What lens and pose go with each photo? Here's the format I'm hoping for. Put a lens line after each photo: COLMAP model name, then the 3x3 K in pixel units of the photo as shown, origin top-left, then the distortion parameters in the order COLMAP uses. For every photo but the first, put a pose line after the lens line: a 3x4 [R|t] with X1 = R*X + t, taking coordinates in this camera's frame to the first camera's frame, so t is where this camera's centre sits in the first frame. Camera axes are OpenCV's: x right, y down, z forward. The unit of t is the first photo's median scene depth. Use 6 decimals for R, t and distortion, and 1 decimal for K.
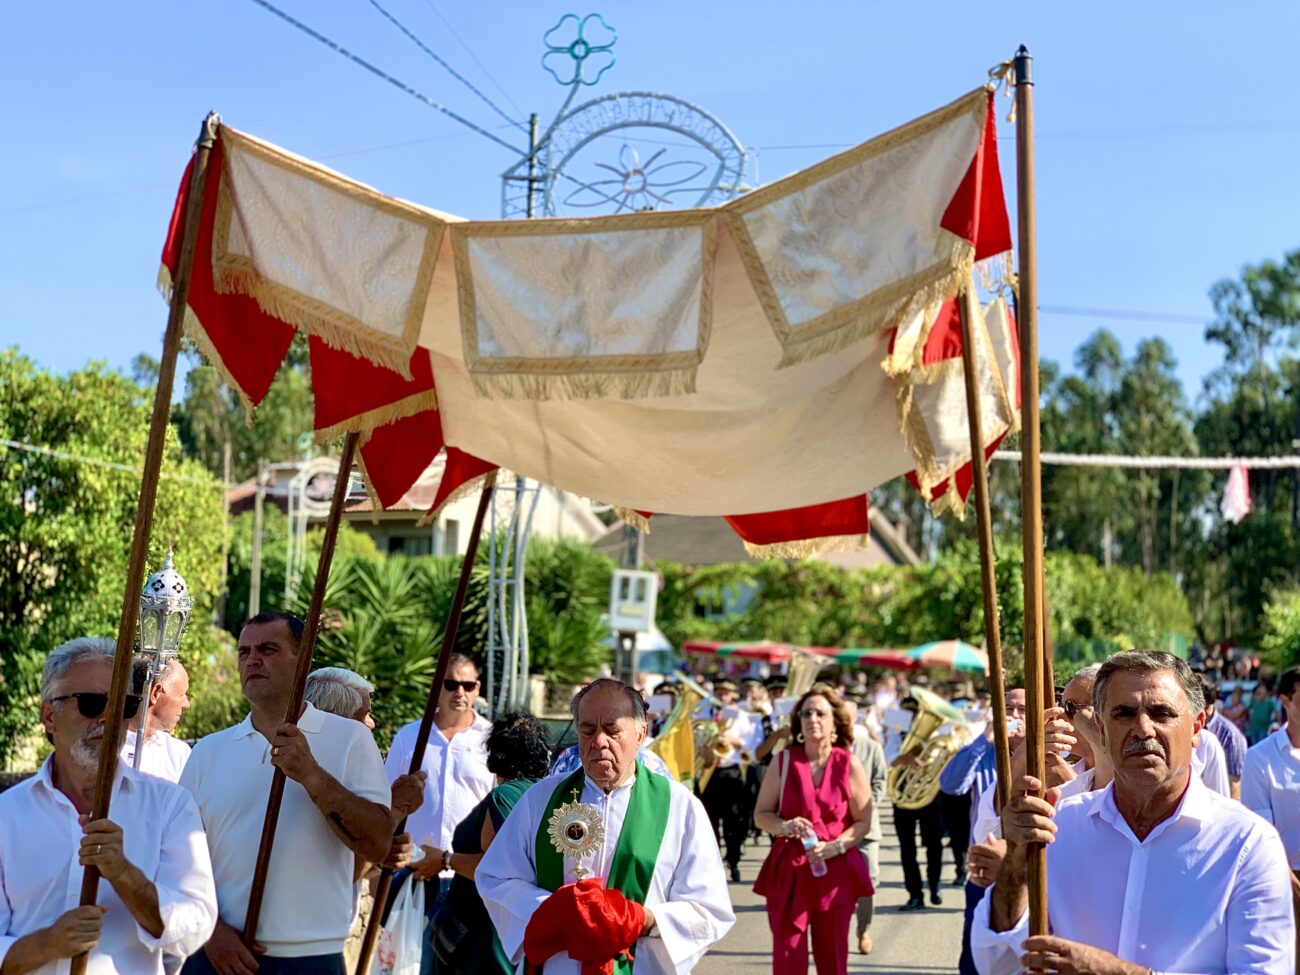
lens RADIAL K [[2005.2, 0, 648.5], [0, 2005.2, 525.9], [0, 0, 1]] dist [0.122079, -0.137027]
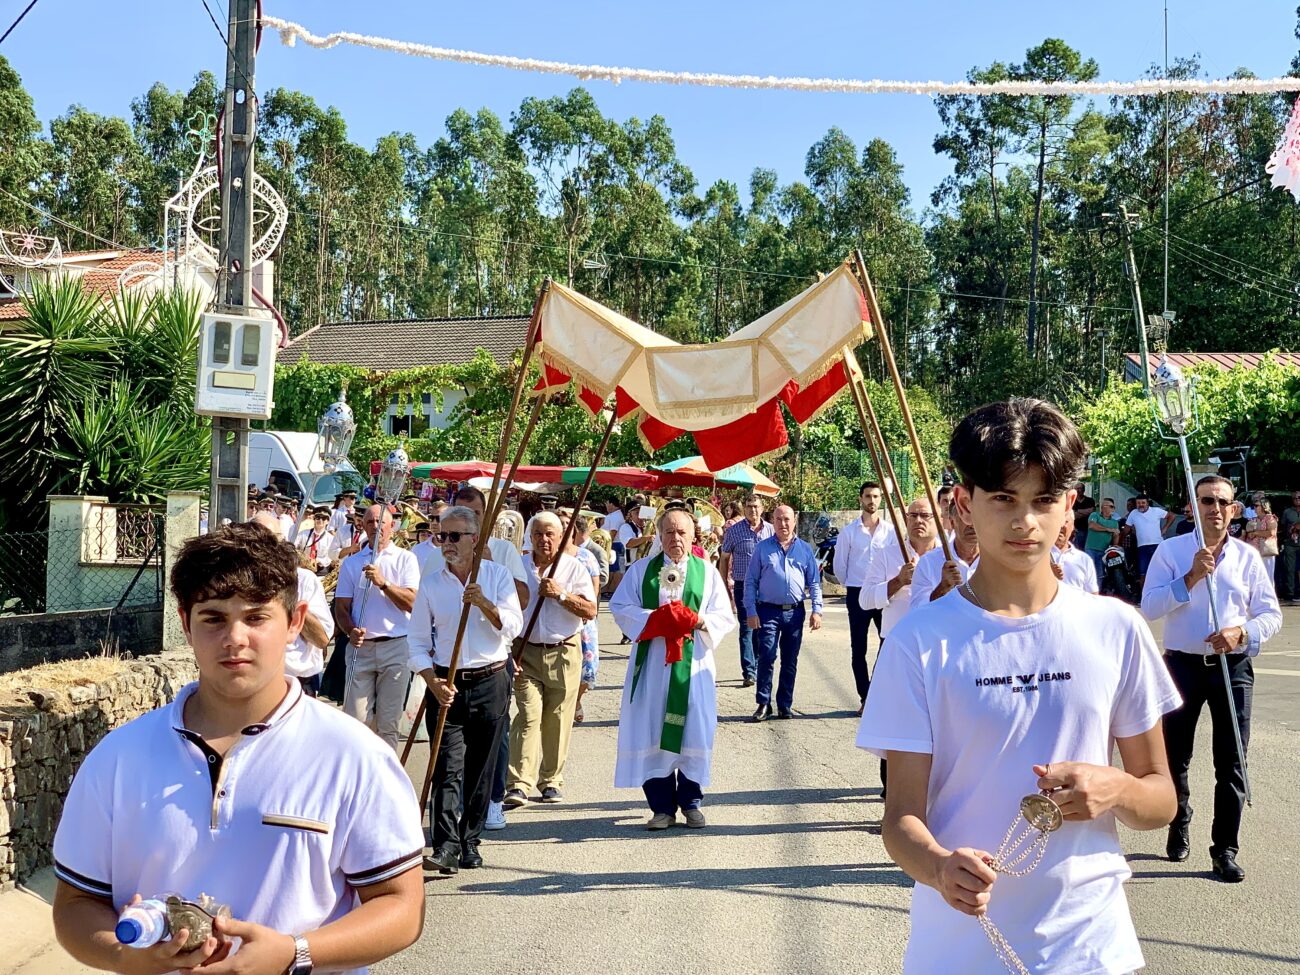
lens RADIAL K [[2005.2, 0, 648.5], [0, 2005.2, 525.9], [0, 0, 1]] dist [0.122079, -0.137027]
pose [[0.990125, -0.018801, 0.138921, 0.016047], [0.007365, 0.996574, 0.082383, 0.019593], [-0.139993, -0.080546, 0.986871, 0.209413]]
